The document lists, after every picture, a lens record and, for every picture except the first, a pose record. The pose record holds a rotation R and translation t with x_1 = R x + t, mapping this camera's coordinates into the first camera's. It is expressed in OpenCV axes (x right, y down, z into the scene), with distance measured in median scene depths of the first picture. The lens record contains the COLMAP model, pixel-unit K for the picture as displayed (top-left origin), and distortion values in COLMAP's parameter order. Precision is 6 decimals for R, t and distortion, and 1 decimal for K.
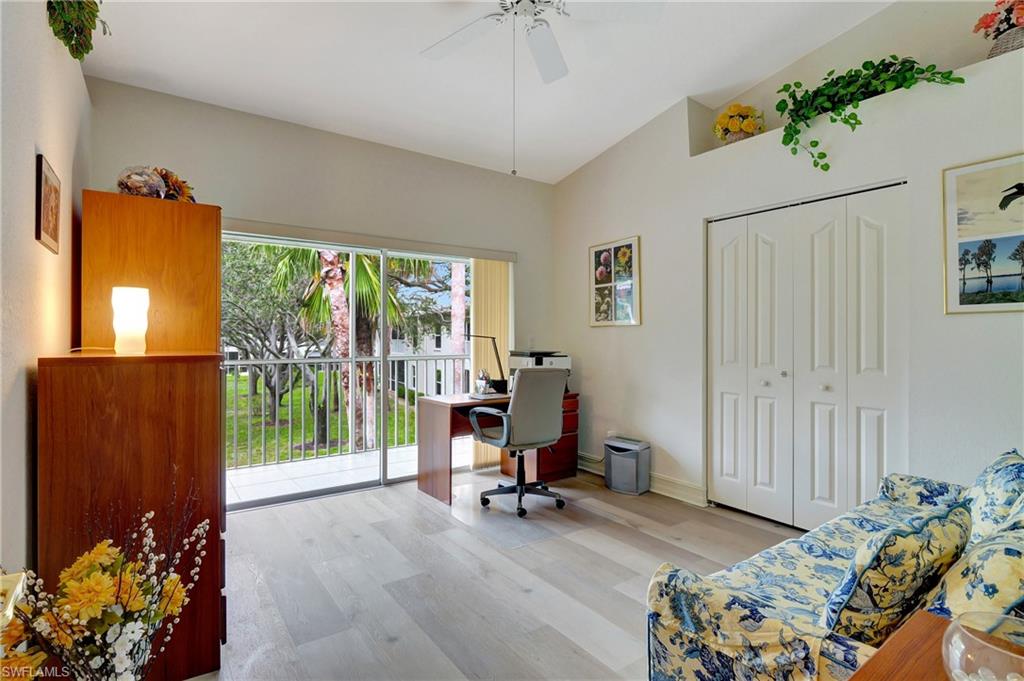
lens RADIAL K [[499.9, 0, 512.9], [0, 499.9, 337.9], [0, 0, 1]] dist [-0.011137, -0.002375]
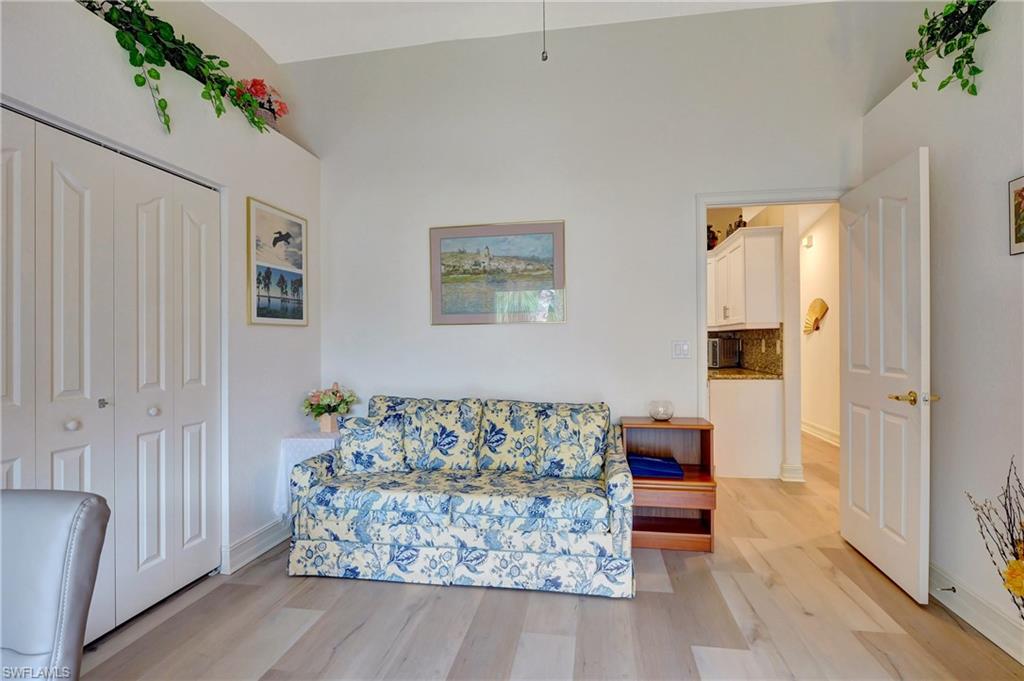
lens RADIAL K [[499.9, 0, 509.6], [0, 499.9, 338.7], [0, 0, 1]] dist [-0.011137, -0.002375]
pose [[-0.714191, 0.000307, 0.699951, -0.371539], [0.000093, 1.000000, -0.000343, -0.014186], [-0.699951, -0.000179, -0.714191, 1.440082]]
